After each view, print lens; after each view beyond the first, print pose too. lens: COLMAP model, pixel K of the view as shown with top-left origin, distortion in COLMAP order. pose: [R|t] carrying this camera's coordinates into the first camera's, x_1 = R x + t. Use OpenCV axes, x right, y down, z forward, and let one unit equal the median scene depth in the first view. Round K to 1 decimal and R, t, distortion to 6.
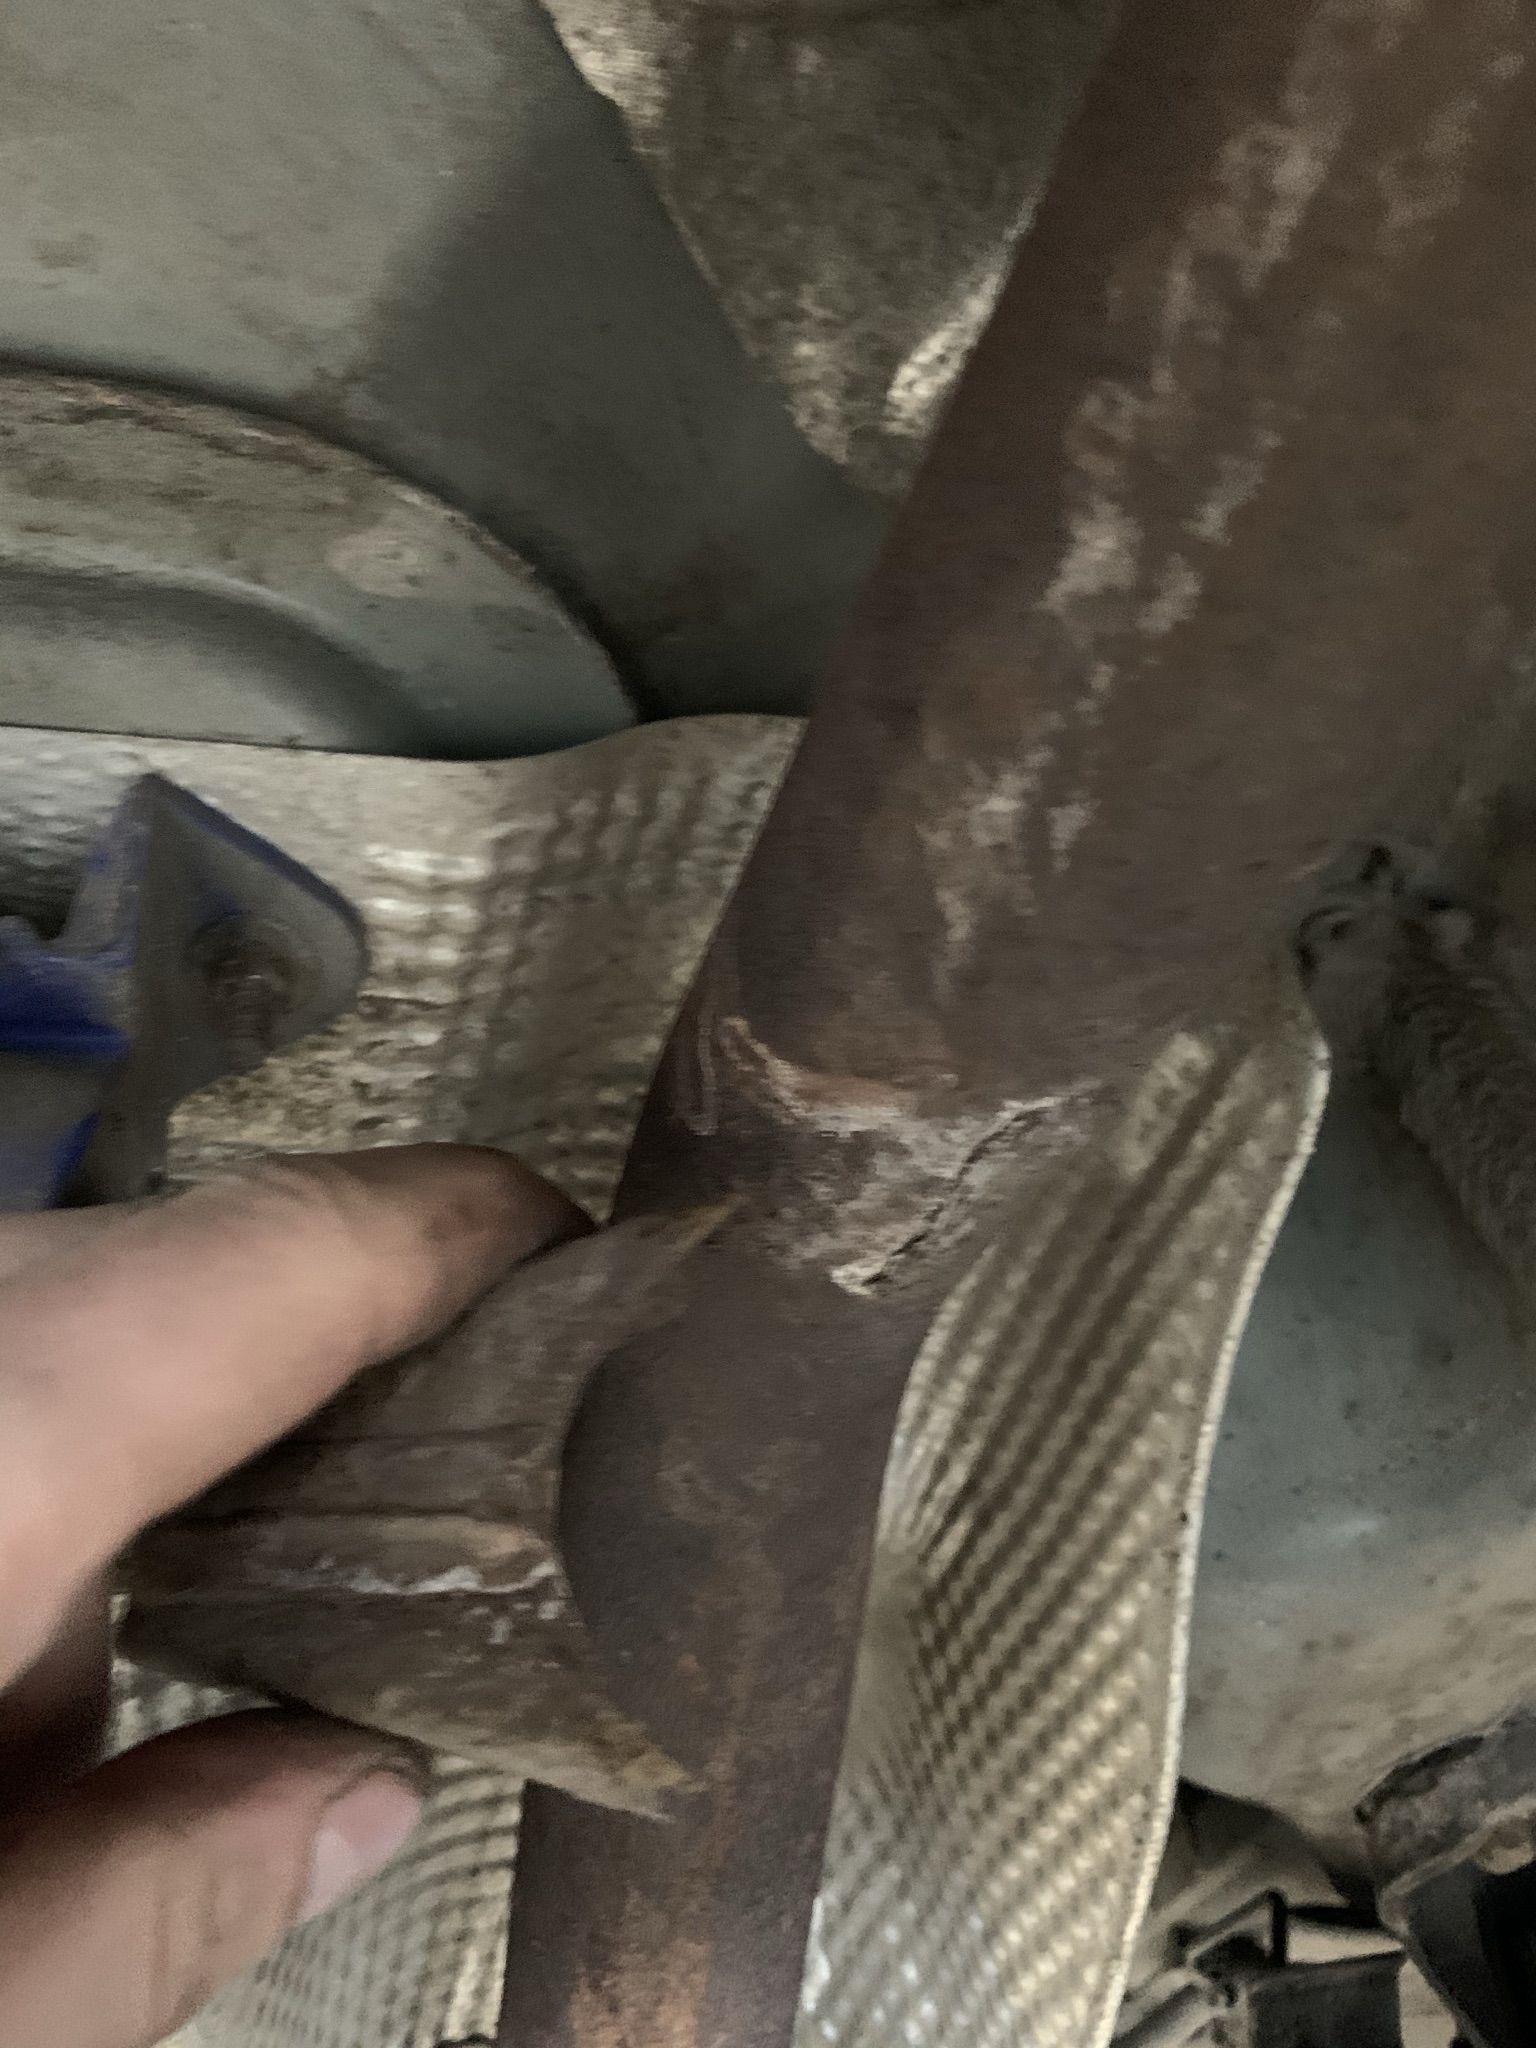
lens RADIAL K [[1667.5, 0, 768.0], [0, 1667.5, 1024.0], [0, 0, 1]] dist [-0.072258, 0.009799]
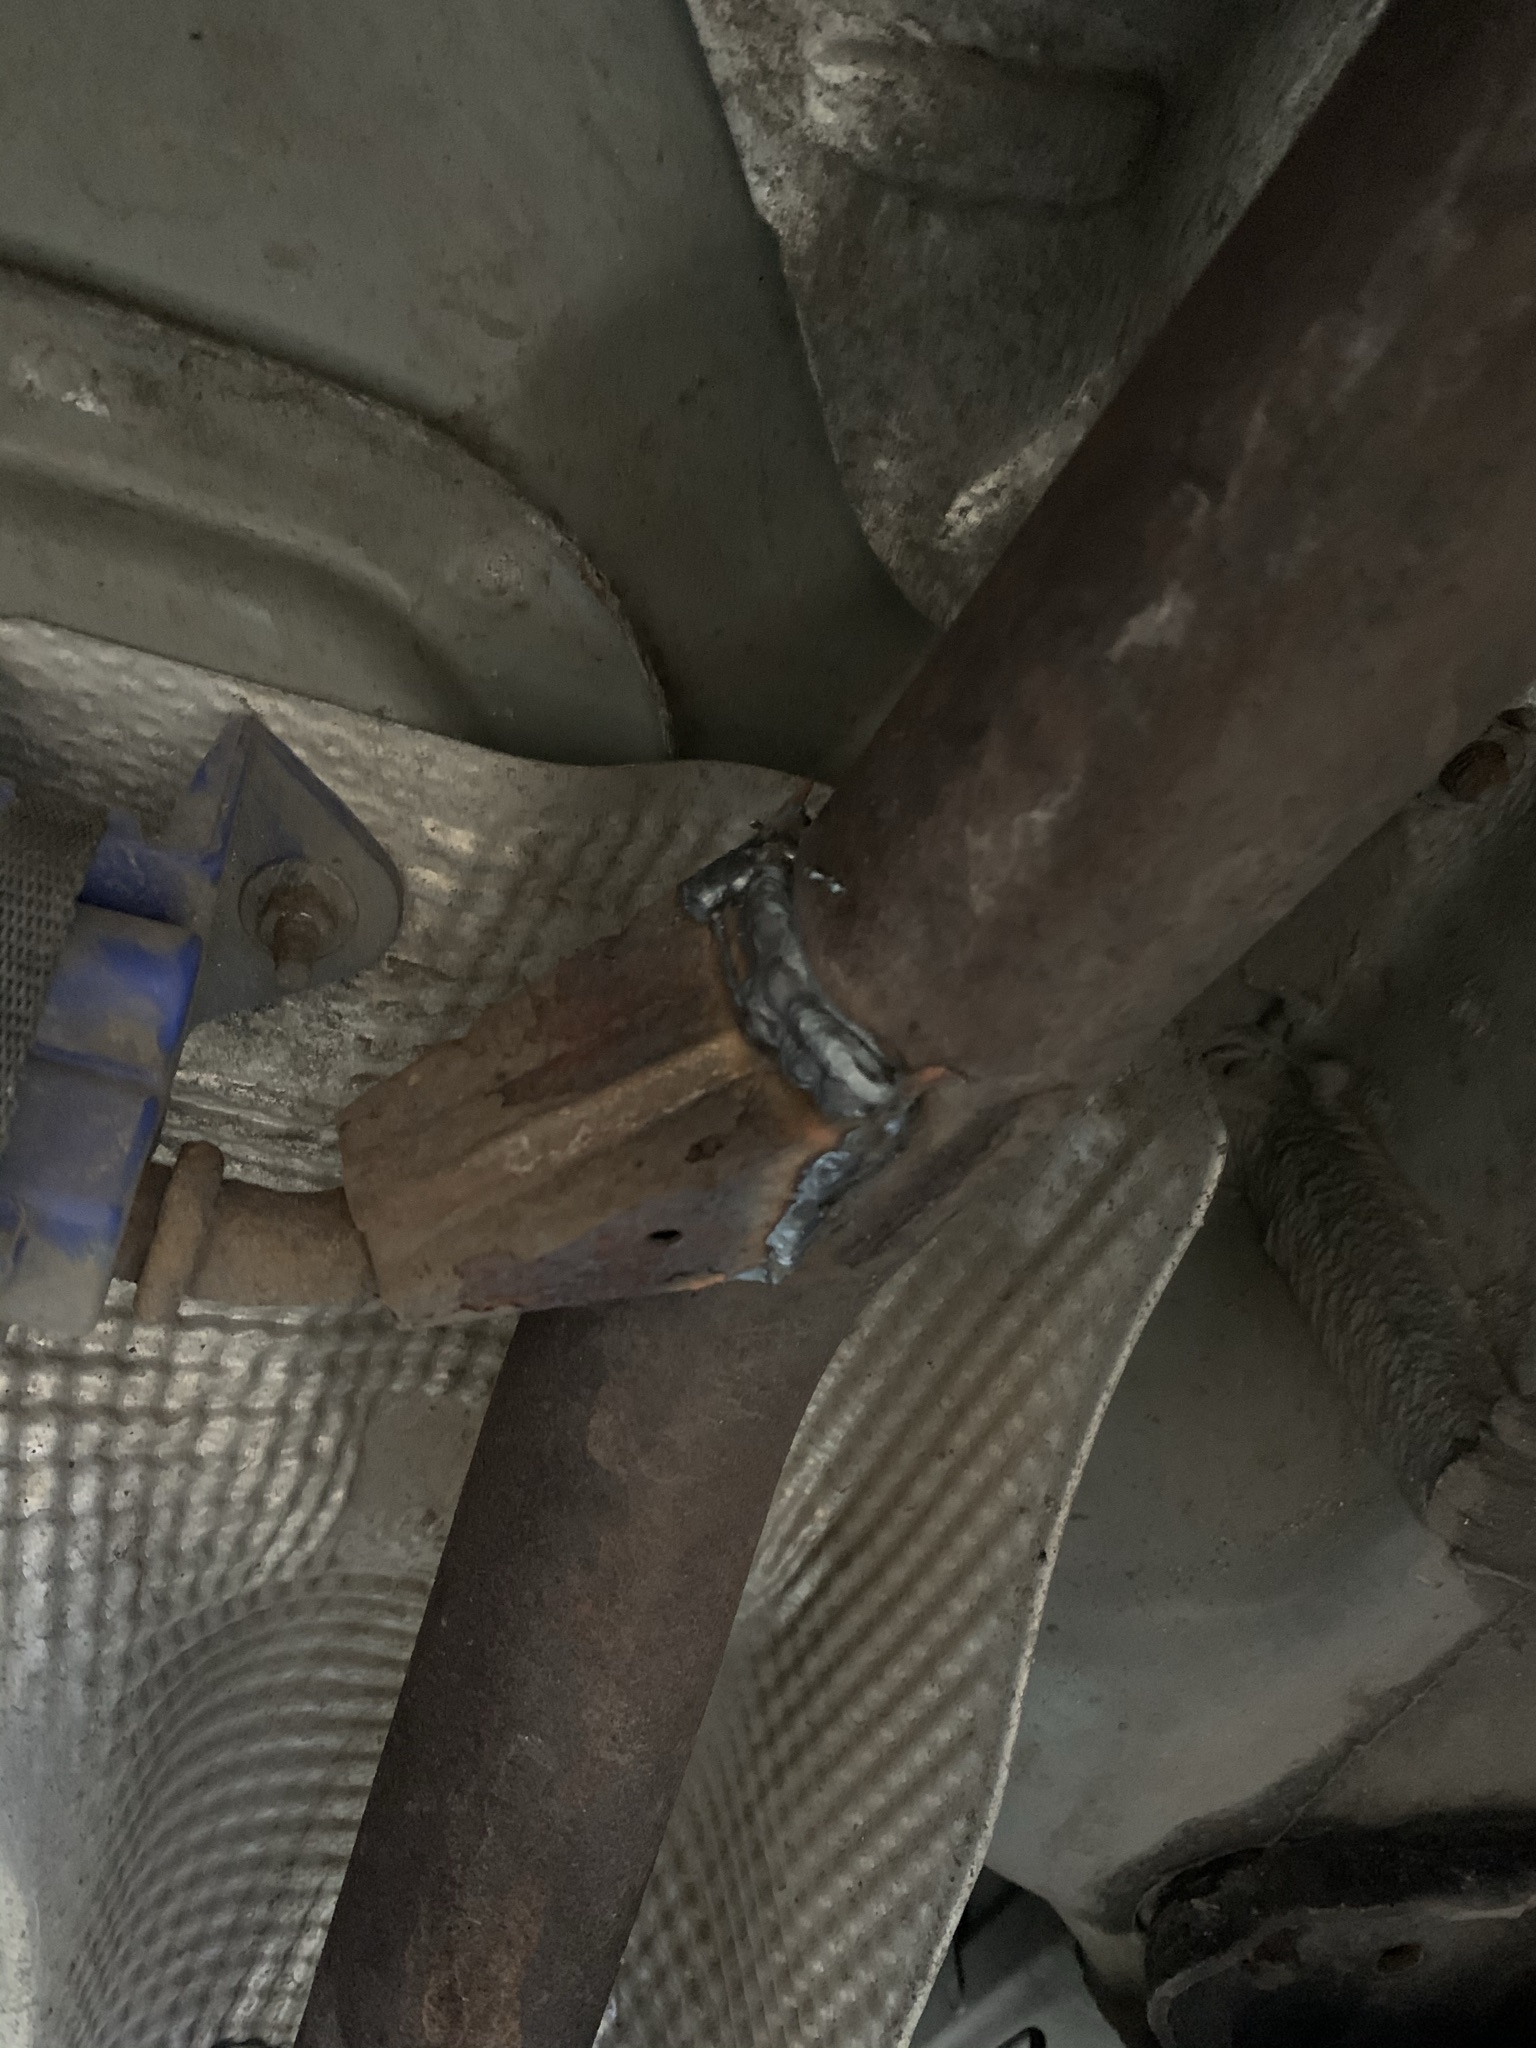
lens RADIAL K [[1667.5, 0, 768.0], [0, 1667.5, 1024.0], [0, 0, 1]] dist [-0.072258, 0.009799]
pose [[0.983855, 0.159433, 0.081302, -0.071116], [-0.150392, 0.982786, -0.107302, 0.097822], [-0.097010, 0.093342, 0.990897, -0.100949]]
